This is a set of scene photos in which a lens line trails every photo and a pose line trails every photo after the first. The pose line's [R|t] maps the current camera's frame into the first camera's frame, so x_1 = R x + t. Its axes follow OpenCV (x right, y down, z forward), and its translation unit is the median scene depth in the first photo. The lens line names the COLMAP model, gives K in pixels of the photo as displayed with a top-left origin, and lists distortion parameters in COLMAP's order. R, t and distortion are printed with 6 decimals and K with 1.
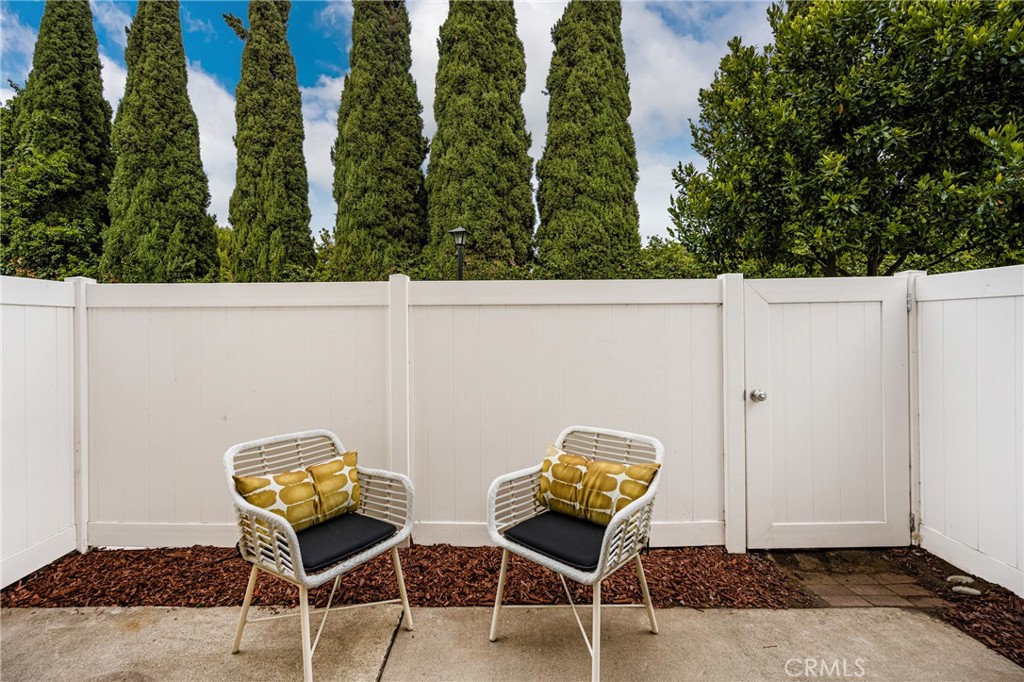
lens RADIAL K [[419.3, 0, 493.3], [0, 419.3, 330.4], [0, 0, 1]] dist [0.000222, -0.000120]
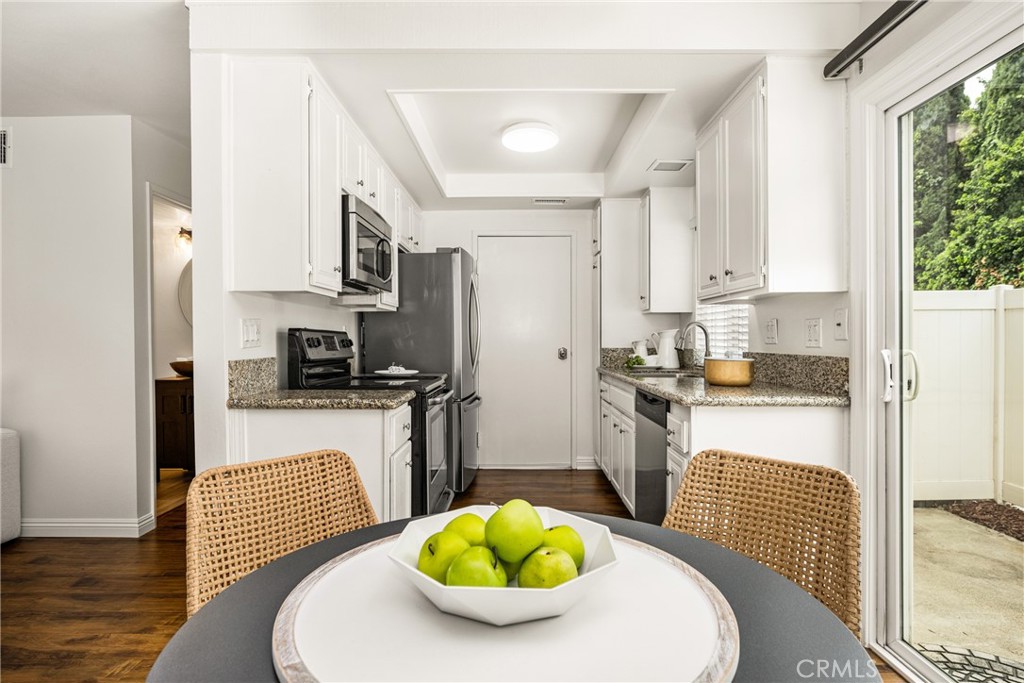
lens RADIAL K [[545.7, 0, 513.8], [0, 545.7, 343.3], [0, 0, 1]] dist [-0.005913, 0.000459]
pose [[0.002354, 0.018439, -0.999827, 0.138063], [0.001058, 0.999829, 0.018442, 0.003453], [0.999997, -0.001101, 0.002334, -0.099154]]
